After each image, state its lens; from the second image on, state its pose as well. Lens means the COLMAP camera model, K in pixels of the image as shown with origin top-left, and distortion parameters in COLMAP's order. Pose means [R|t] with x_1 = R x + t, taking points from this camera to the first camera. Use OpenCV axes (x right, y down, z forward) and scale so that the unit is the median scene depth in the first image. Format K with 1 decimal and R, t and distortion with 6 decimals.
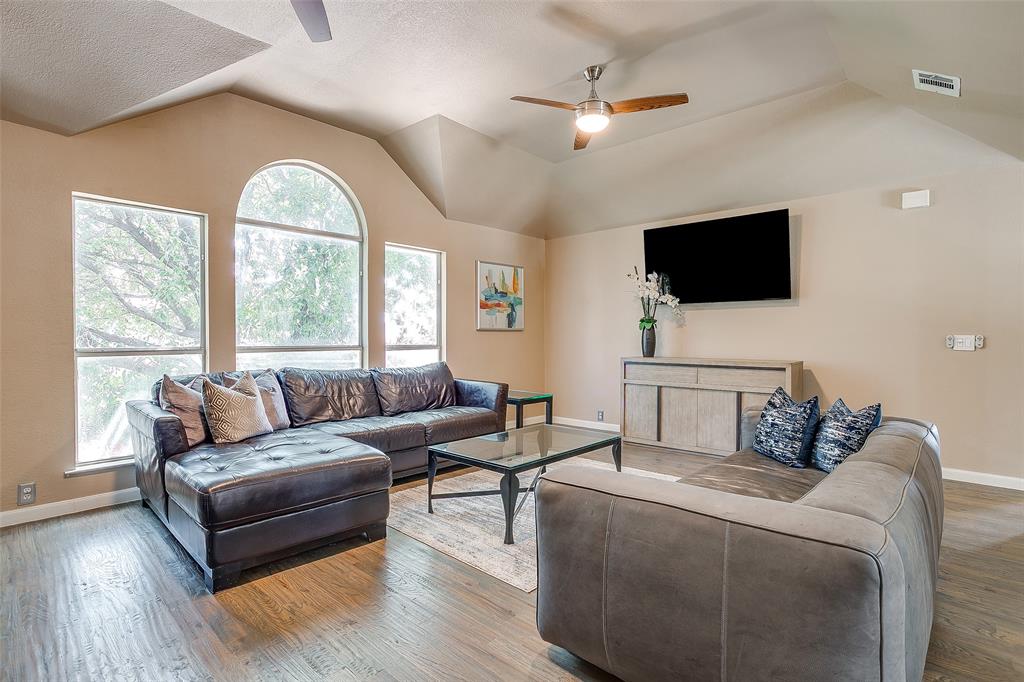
lens RADIAL K [[500.4, 0, 511.6], [0, 500.4, 339.1], [0, 0, 1]] dist [-0.048946, 0.024478]
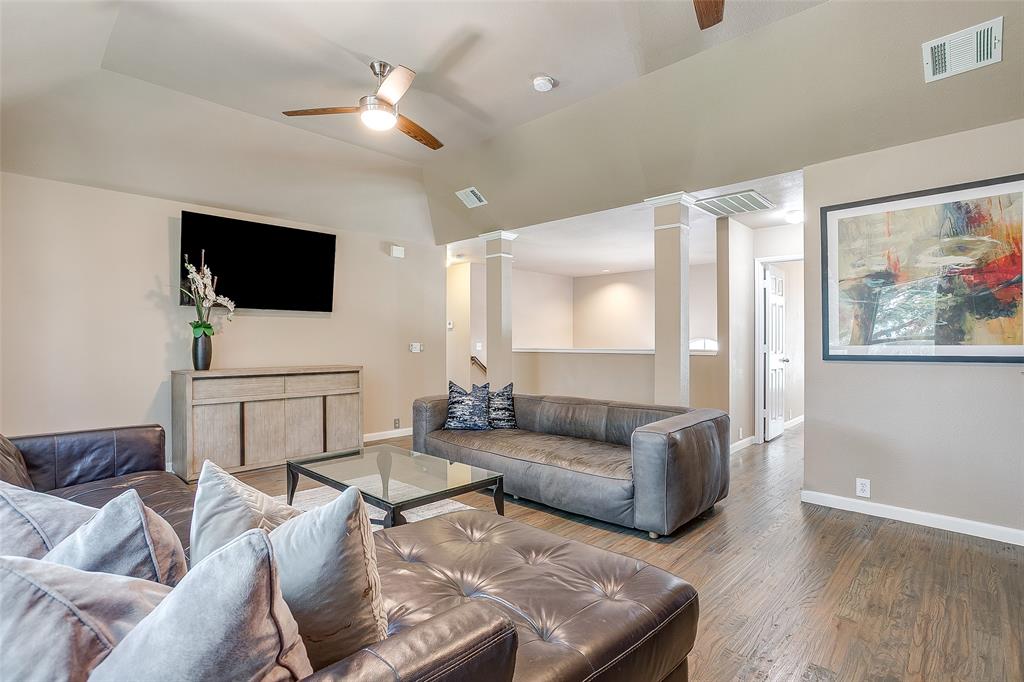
lens RADIAL K [[500.4, 0, 506.2], [0, 500.4, 344.1], [0, 0, 1]] dist [-0.048946, 0.024478]
pose [[0.011761, -0.004416, 0.999921, -0.585351], [0.007492, 0.999963, 0.004328, -0.007412], [-0.999903, 0.007441, 0.011793, 0.555153]]
